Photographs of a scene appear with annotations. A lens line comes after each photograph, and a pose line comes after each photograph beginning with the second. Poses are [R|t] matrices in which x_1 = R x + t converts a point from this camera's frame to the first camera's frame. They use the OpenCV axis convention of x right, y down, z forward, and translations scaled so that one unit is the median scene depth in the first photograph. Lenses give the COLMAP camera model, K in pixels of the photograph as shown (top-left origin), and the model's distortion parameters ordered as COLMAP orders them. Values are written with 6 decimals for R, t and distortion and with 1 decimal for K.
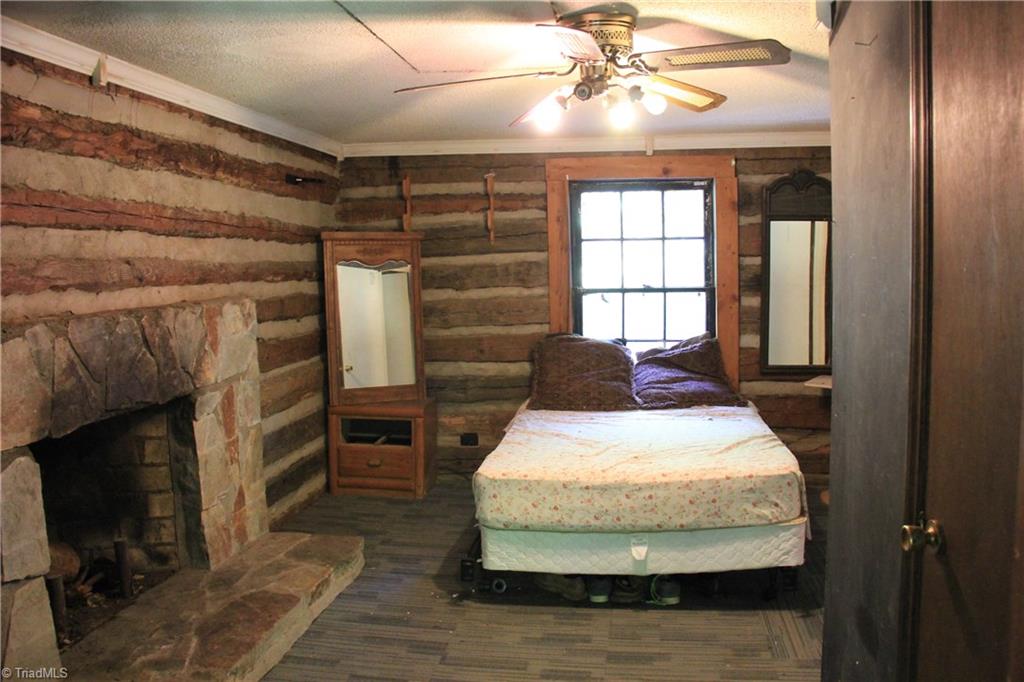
lens RADIAL K [[851.8, 0, 516.8], [0, 851.8, 325.7], [0, 0, 1]] dist [-0.196825, 0.167757]
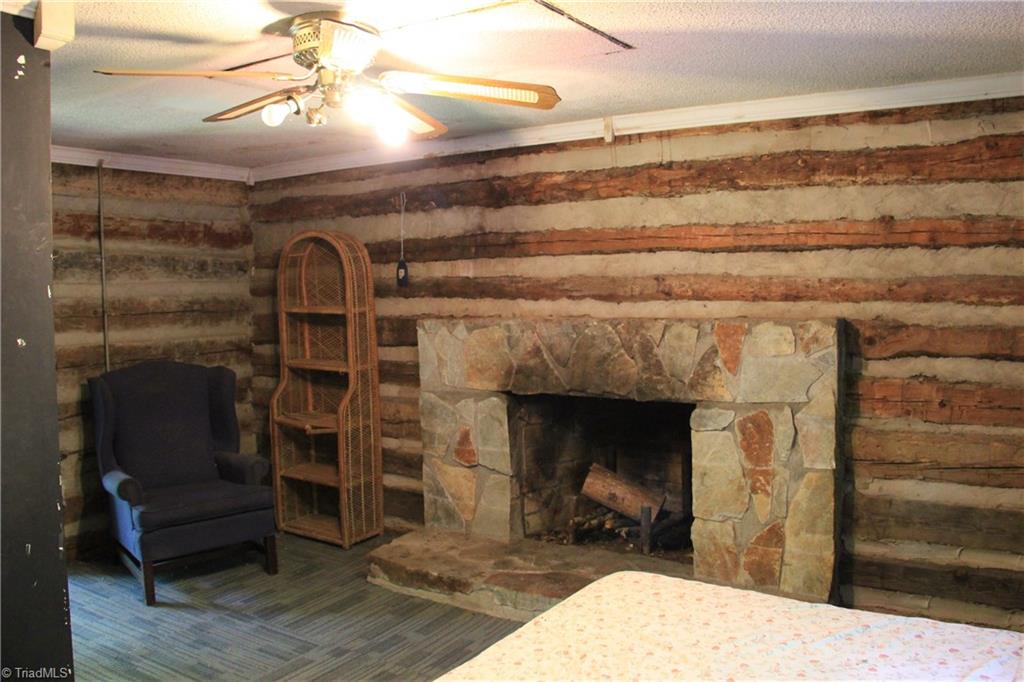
lens RADIAL K [[851.8, 0, 516.8], [0, 851.8, 325.7], [0, 0, 1]] dist [-0.196825, 0.167757]
pose [[-0.413819, 0.064853, -0.908046, 0.729666], [-0.048908, 0.994435, 0.093311, -0.115517], [0.909045, 0.083025, -0.408344, 1.341413]]
